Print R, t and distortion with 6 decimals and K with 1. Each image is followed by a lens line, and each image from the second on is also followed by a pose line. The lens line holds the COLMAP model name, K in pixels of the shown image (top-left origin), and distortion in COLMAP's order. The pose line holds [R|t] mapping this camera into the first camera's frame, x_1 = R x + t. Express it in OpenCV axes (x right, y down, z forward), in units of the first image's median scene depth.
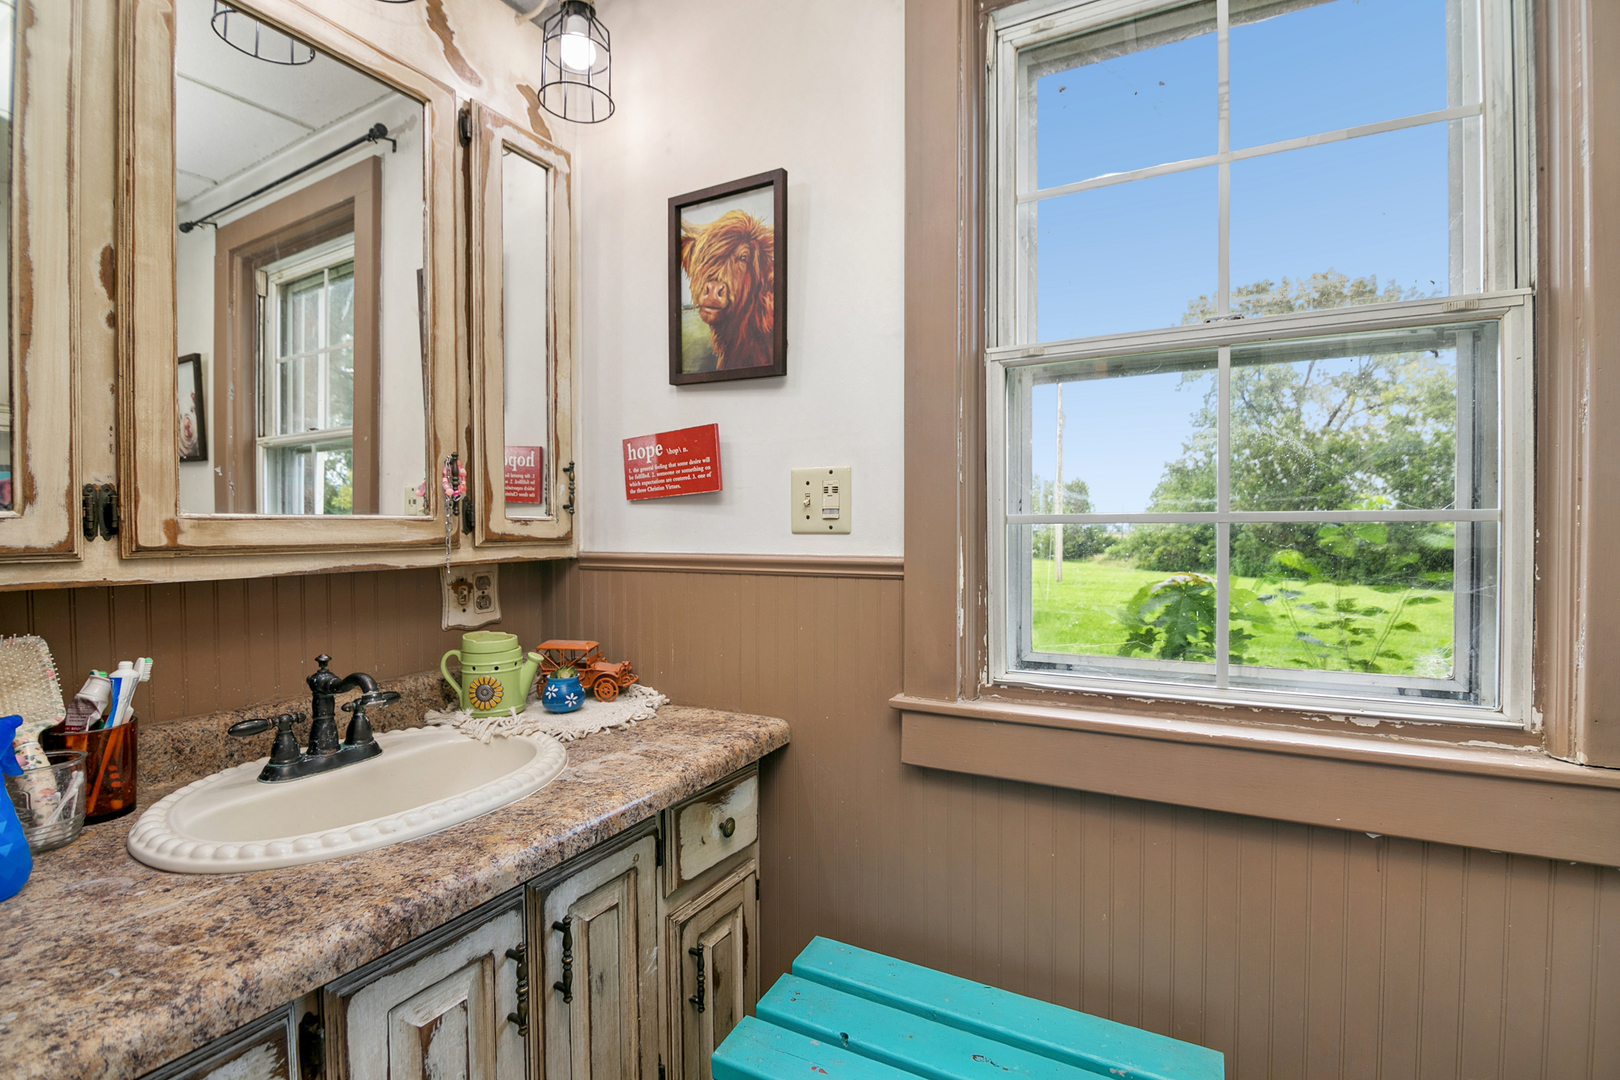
lens RADIAL K [[723.9, 0, 807.7], [0, 723.9, 517.1], [0, 0, 1]] dist [-0.002024, -0.009115]
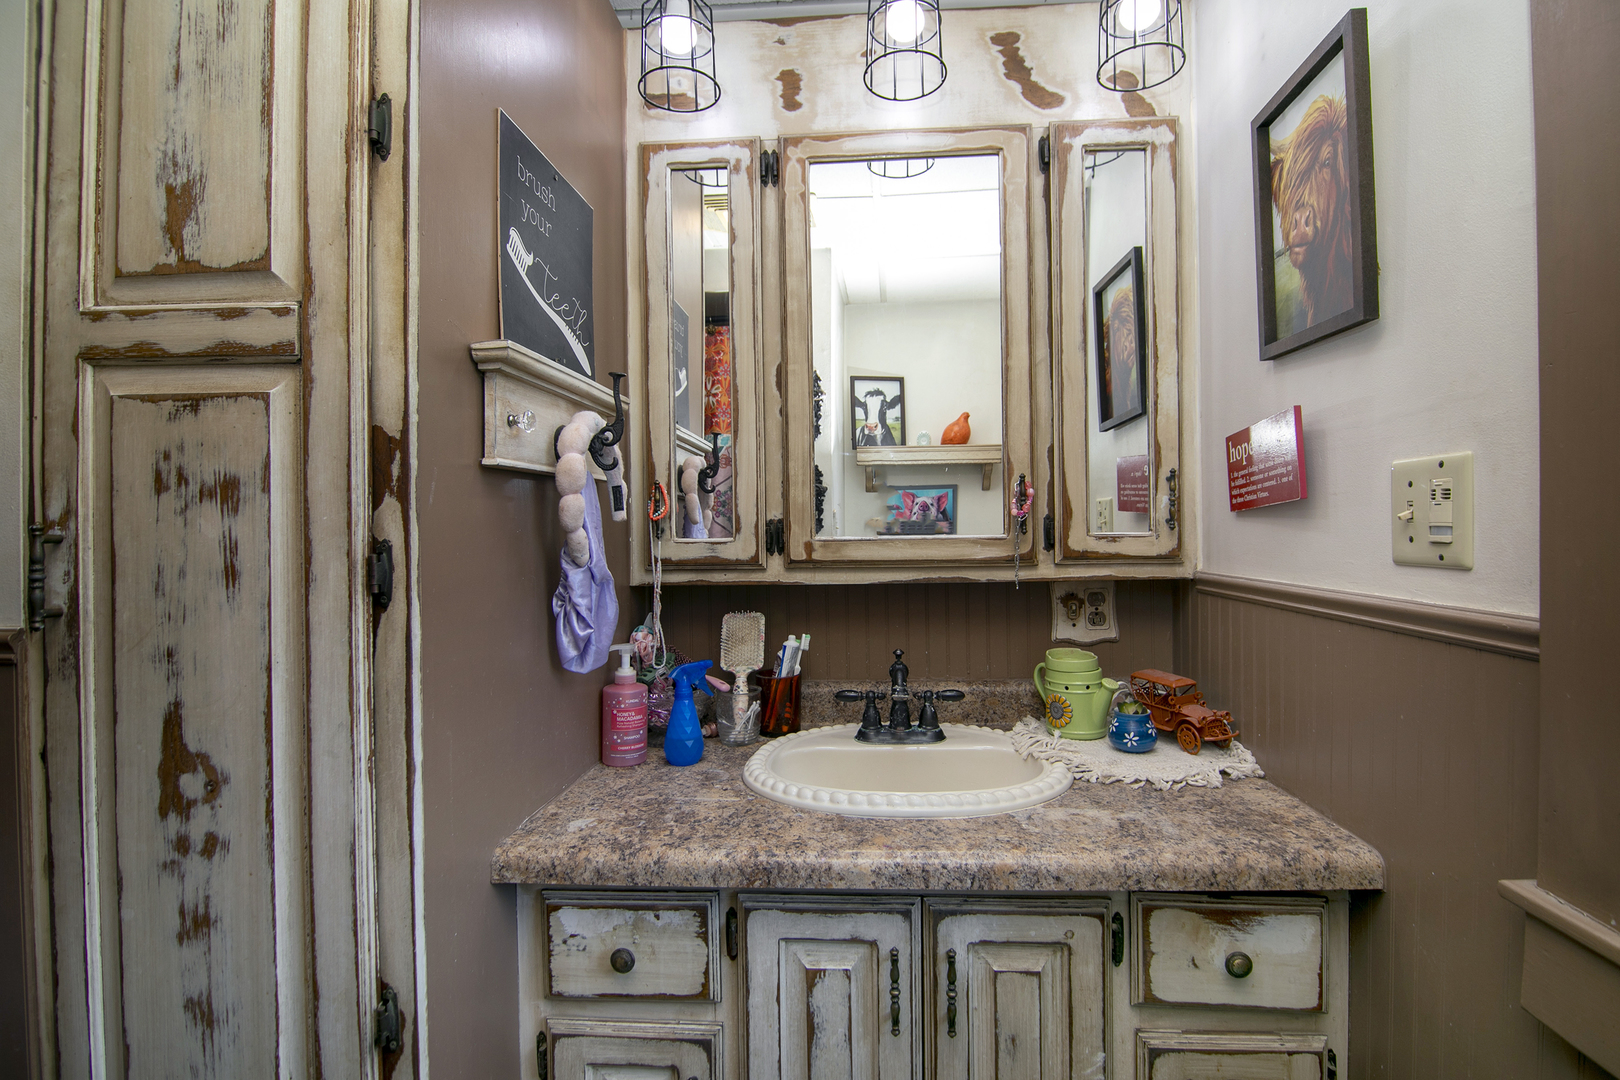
lens RADIAL K [[723.9, 0, 807.7], [0, 723.9, 517.1], [0, 0, 1]] dist [-0.002024, -0.009115]
pose [[0.446127, -0.018426, -0.894780, 0.347167], [0.021156, 0.999726, -0.010039, -0.025540], [0.894719, -0.014451, 0.446395, 0.283073]]
